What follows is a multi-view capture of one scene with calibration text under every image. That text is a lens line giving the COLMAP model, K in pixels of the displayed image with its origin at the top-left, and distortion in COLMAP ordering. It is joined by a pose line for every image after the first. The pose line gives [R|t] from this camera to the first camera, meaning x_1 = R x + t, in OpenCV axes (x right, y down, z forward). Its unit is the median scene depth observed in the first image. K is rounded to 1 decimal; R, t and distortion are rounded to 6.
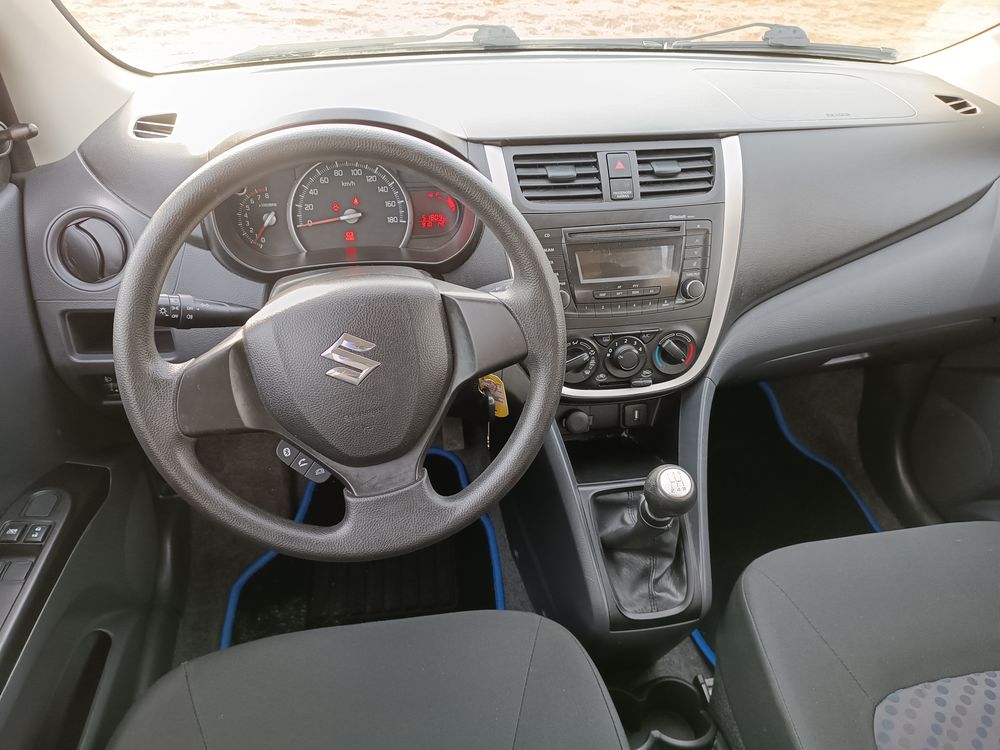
lens RADIAL K [[787.9, 0, 500.0], [0, 787.9, 352.4], [0, 0, 1]] dist [-0.008531, -0.000168]
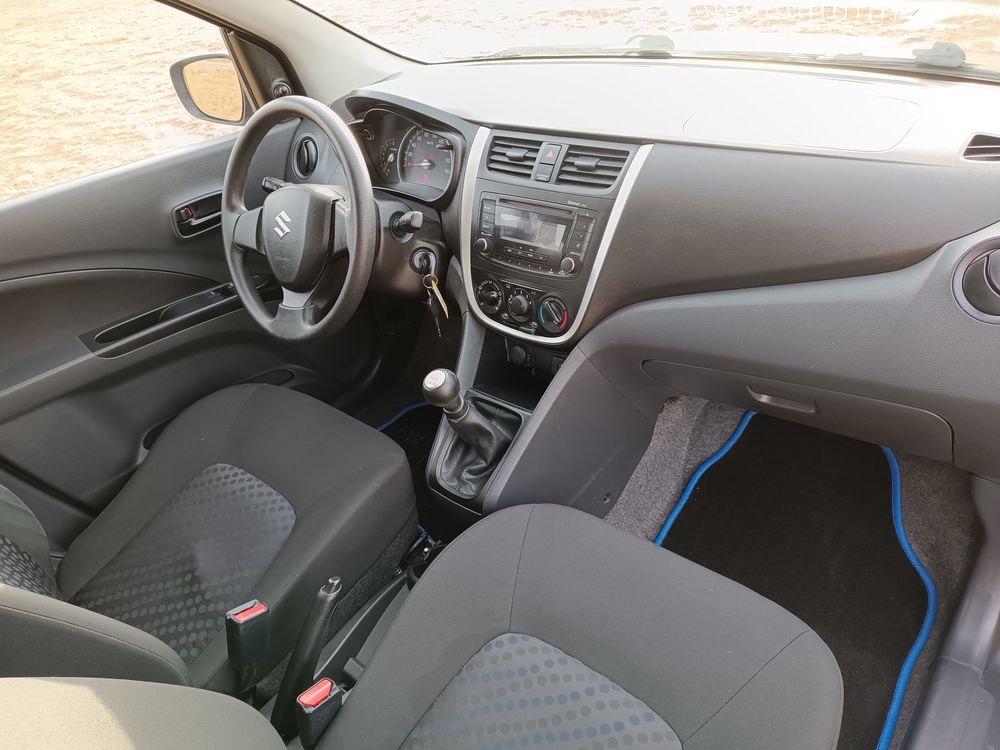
lens RADIAL K [[782.2, 0, 493.0], [0, 782.2, 374.8], [0, 0, 1]] dist [0.031130, -0.003221]
pose [[0.603904, 0.334311, -0.723558, 1.100588], [-0.315280, 0.933943, 0.168374, -0.089511], [0.732051, 0.126441, 0.669413, 0.139936]]
